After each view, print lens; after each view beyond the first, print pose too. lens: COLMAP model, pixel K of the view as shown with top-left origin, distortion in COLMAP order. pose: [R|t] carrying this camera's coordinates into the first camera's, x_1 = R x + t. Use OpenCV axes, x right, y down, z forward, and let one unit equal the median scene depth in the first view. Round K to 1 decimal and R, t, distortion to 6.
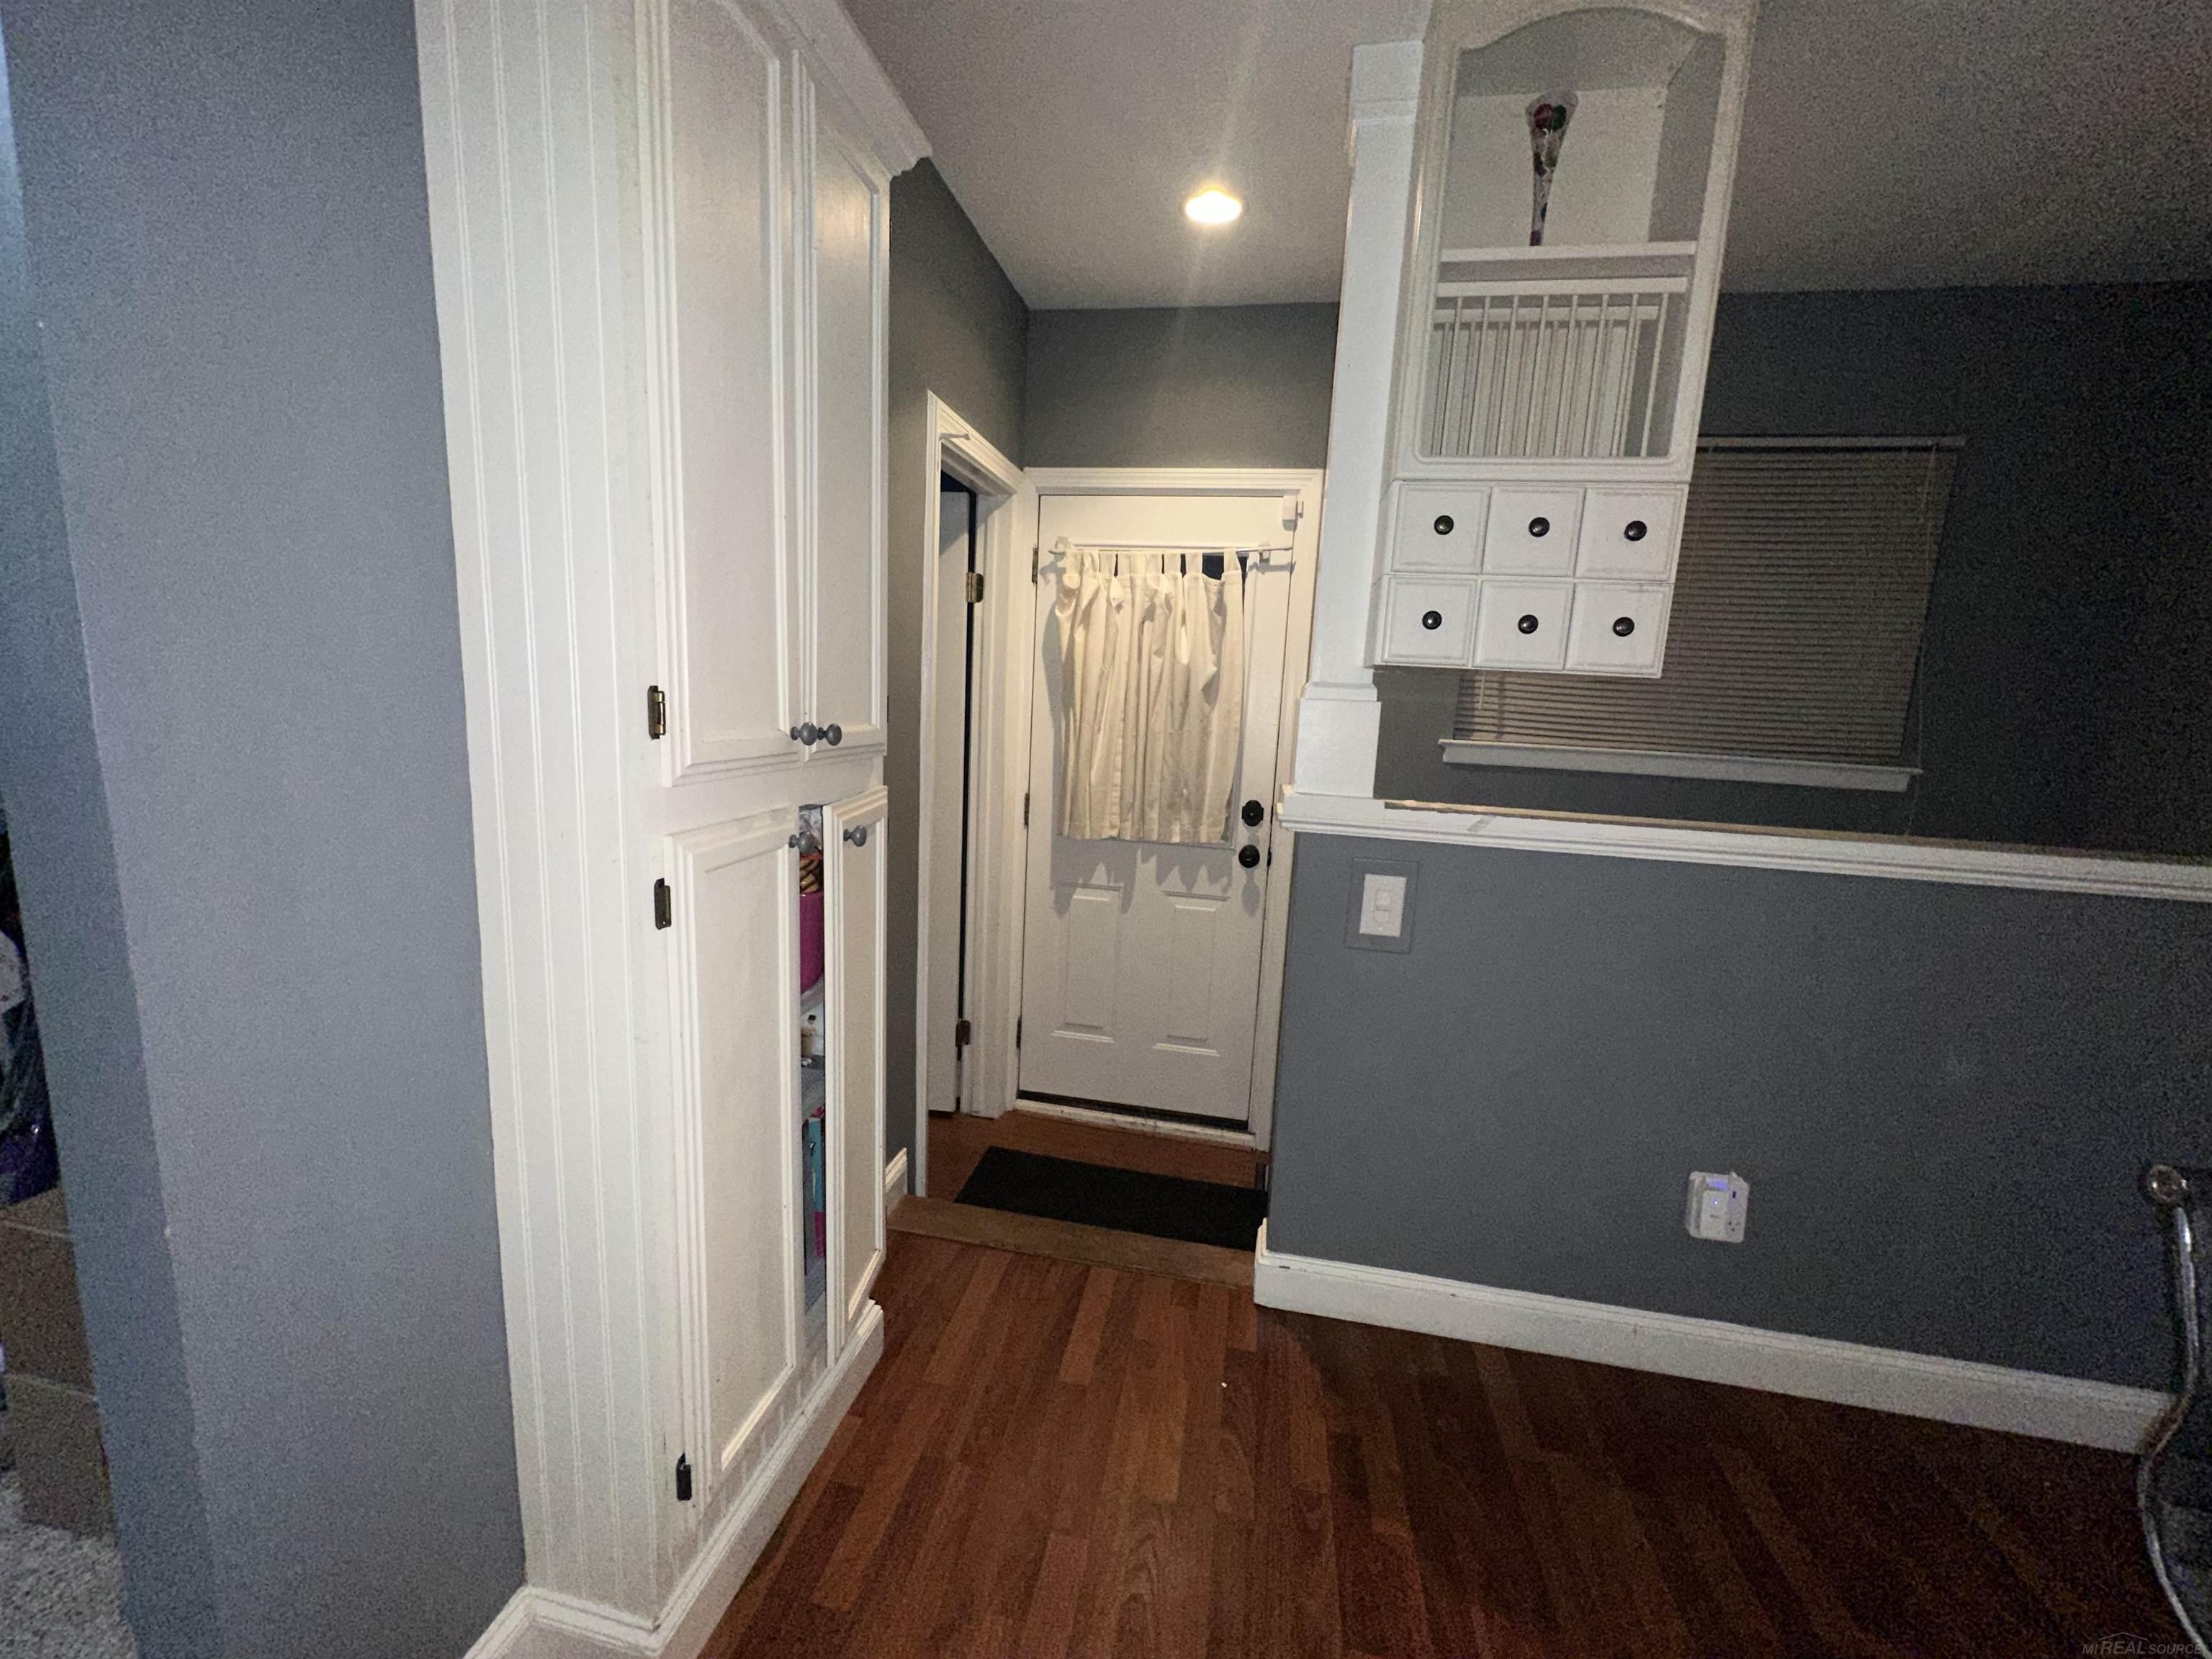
lens RADIAL K [[887.3, 0, 1103.6], [0, 887.3, 831.8], [0, 0, 1]] dist [-0.000757, 0.000023]
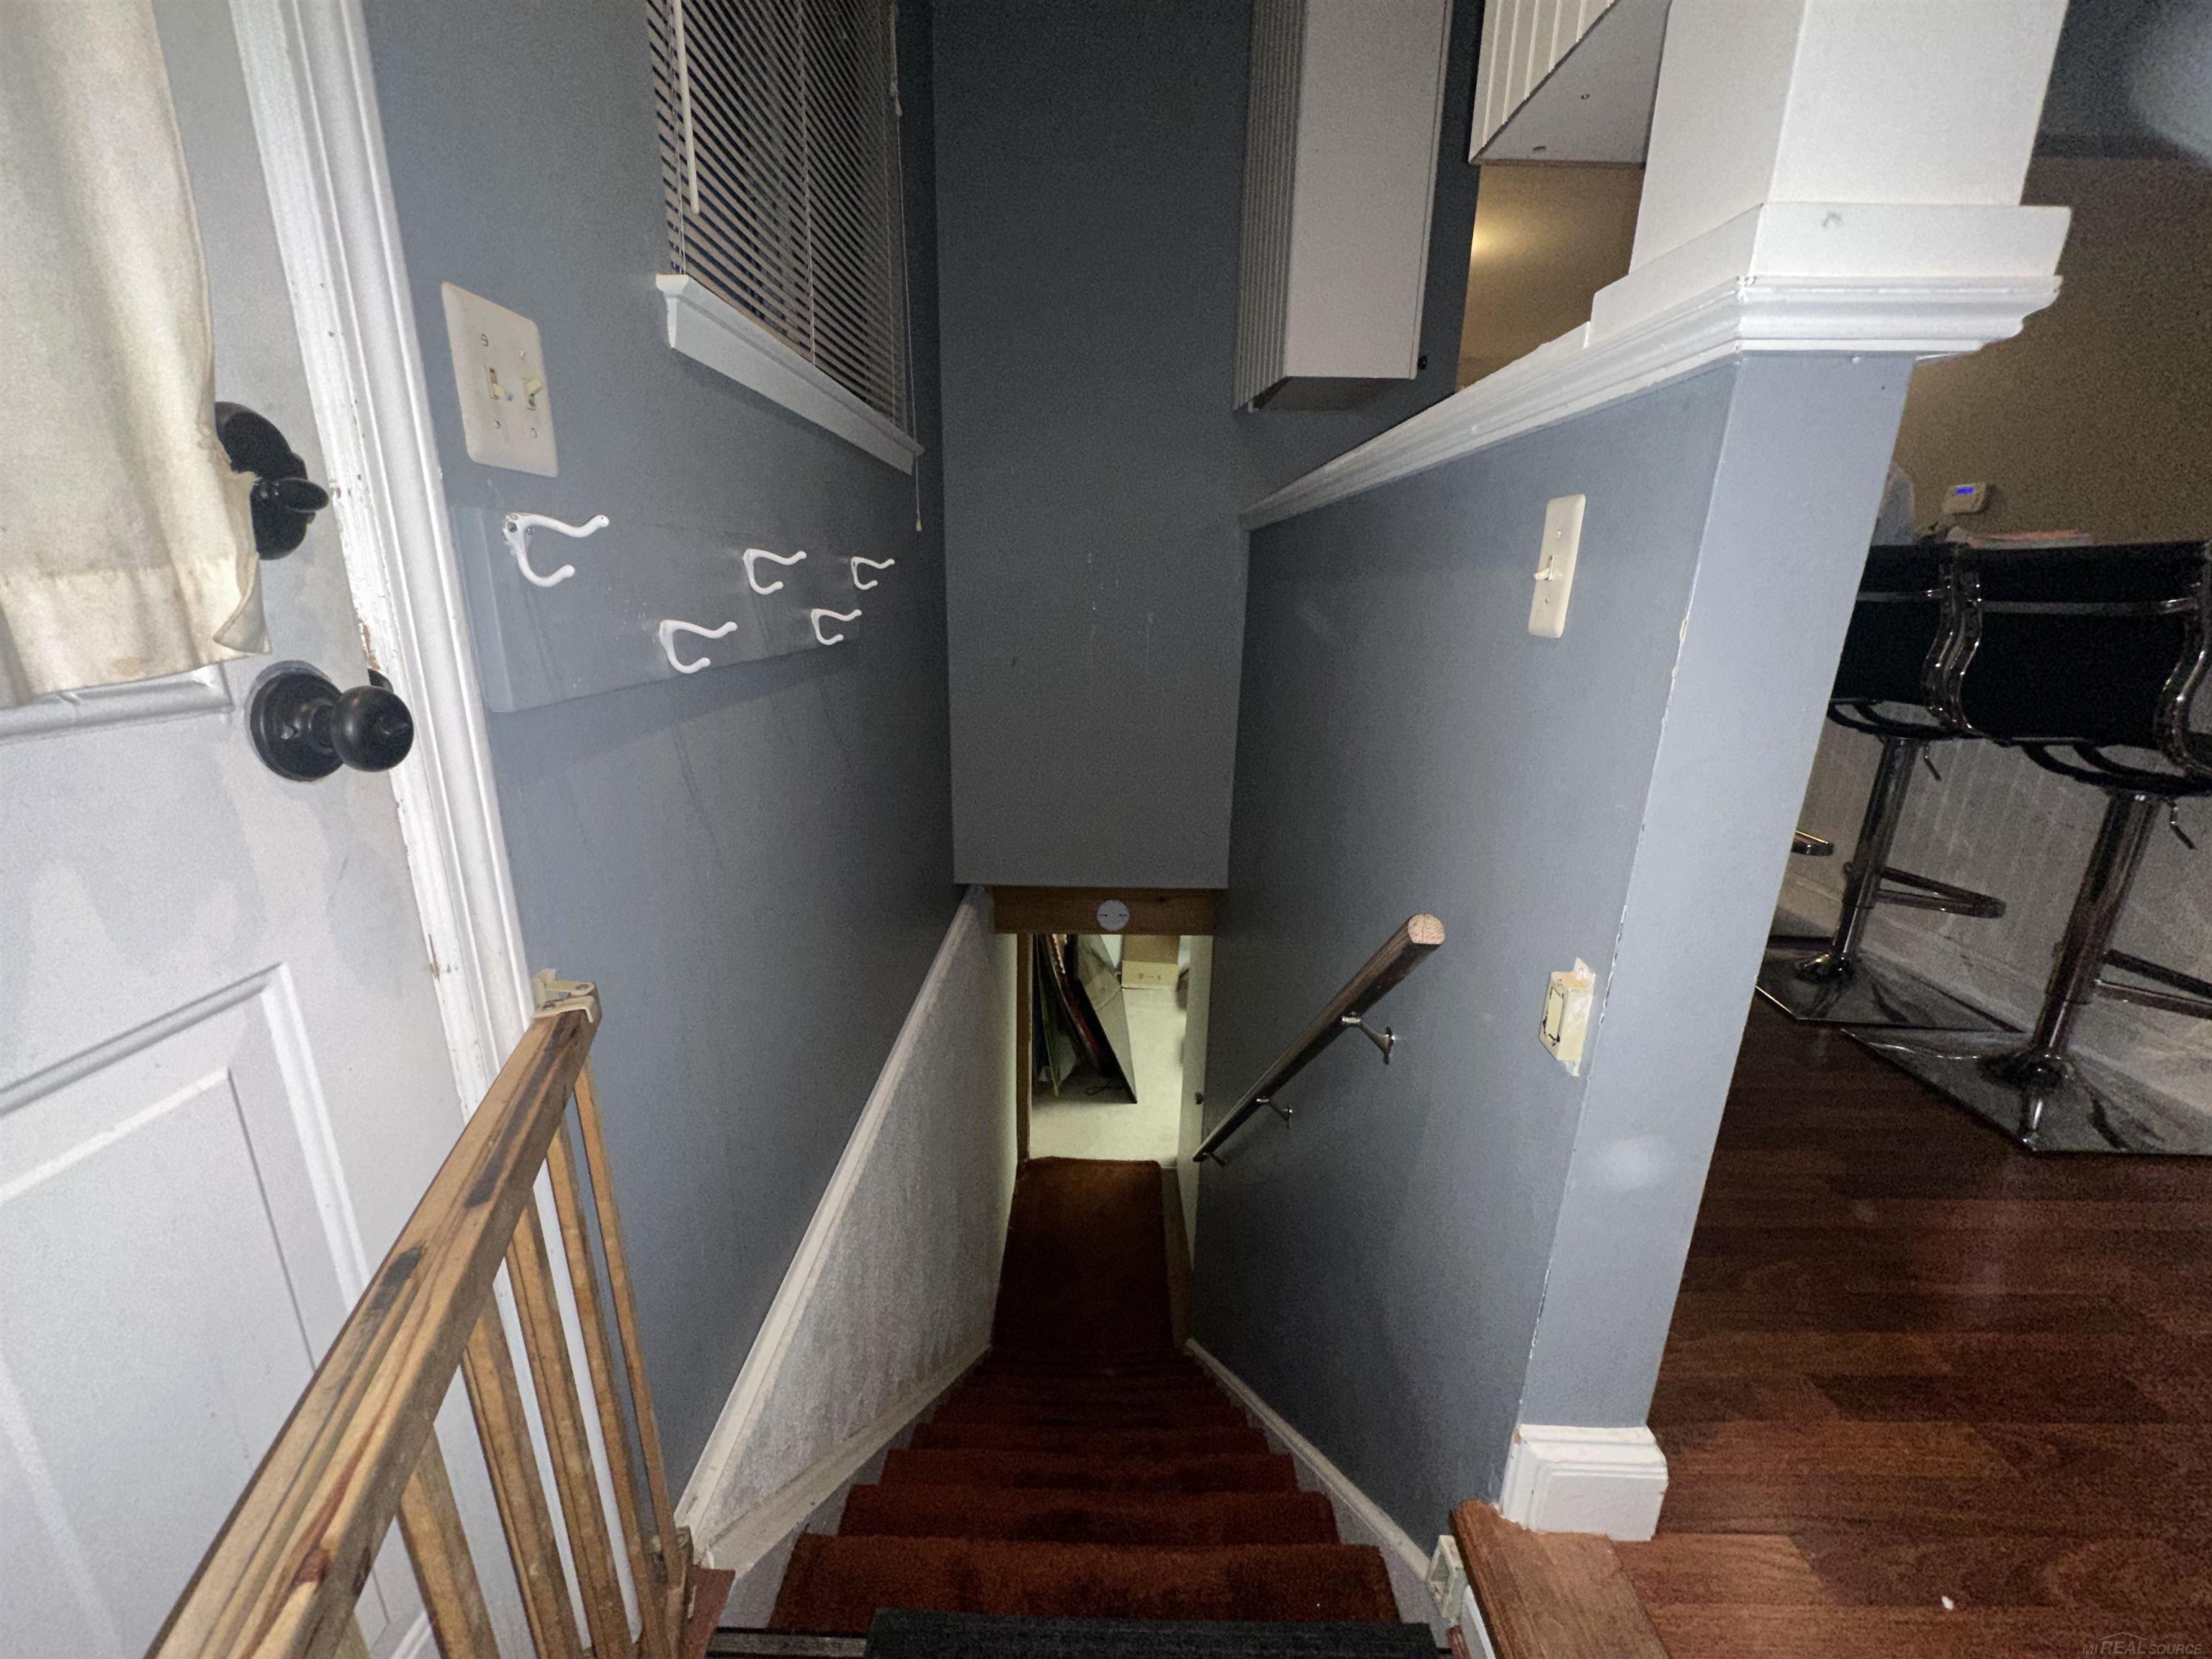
lens RADIAL K [[887.3, 0, 1103.5], [0, 887.3, 835.8], [0, 0, 1]] dist [-0.000757, 0.000023]
pose [[-0.178673, -0.323839, 0.929088, -0.052886], [0.140709, 0.926166, 0.349881, 0.008828], [-0.973795, 0.193246, -0.119914, 0.857485]]
